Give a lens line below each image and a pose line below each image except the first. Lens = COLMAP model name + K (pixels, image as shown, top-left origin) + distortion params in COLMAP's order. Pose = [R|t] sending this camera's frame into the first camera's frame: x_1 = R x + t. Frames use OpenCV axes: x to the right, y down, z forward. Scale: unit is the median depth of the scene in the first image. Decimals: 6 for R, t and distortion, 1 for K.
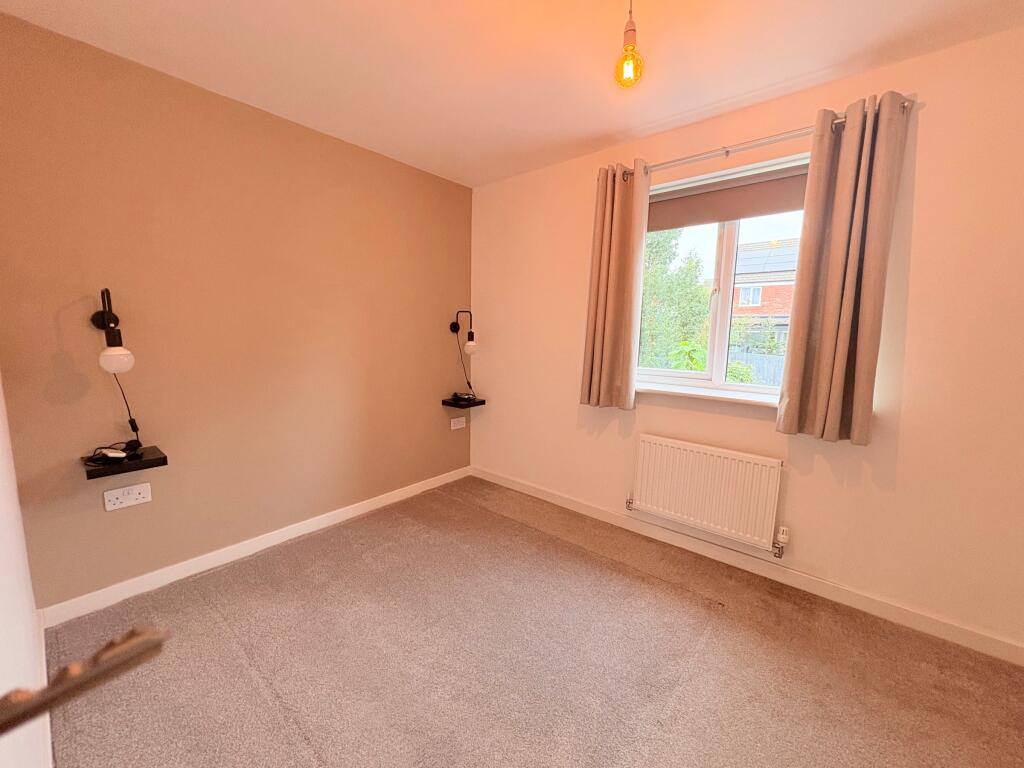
lens RADIAL K [[407.4, 0, 510.3], [0, 407.4, 381.9], [0, 0, 1]] dist [0.004366, 0.000054]
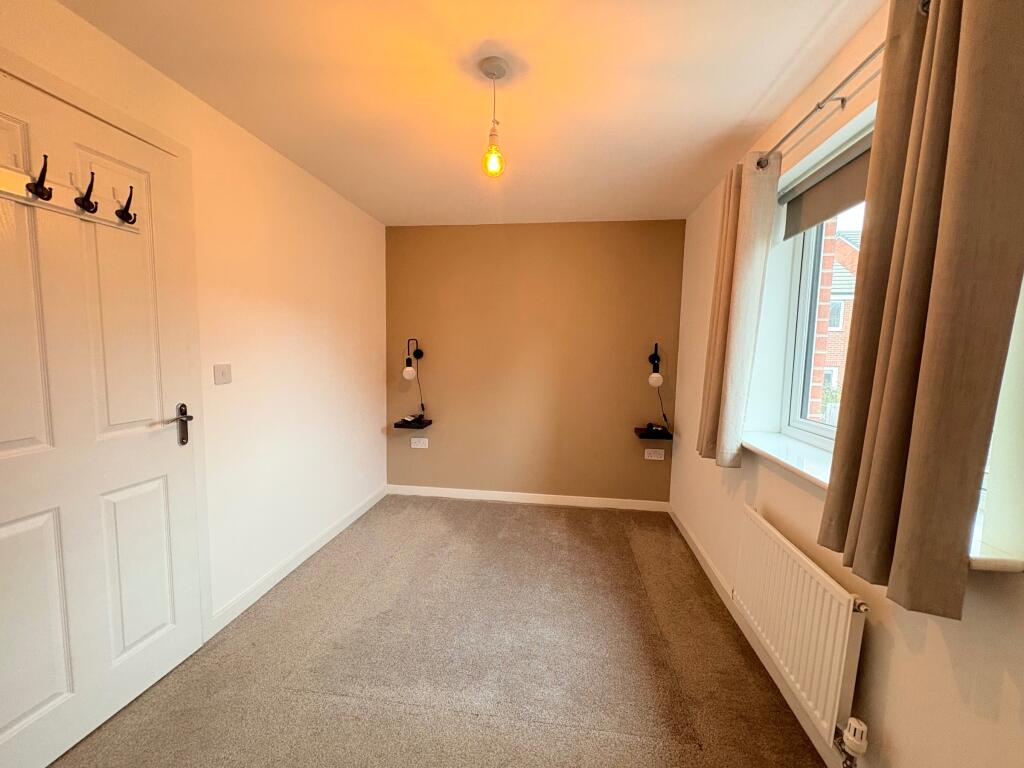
lens RADIAL K [[407.4, 0, 514.0], [0, 407.4, 385.1], [0, 0, 1]] dist [0.004366, 0.000054]
pose [[0.552011, 0.068812, -0.830993, 0.666483], [-0.117593, 0.993053, 0.004117, -0.041135], [0.825503, 0.095446, 0.556268, 0.193284]]
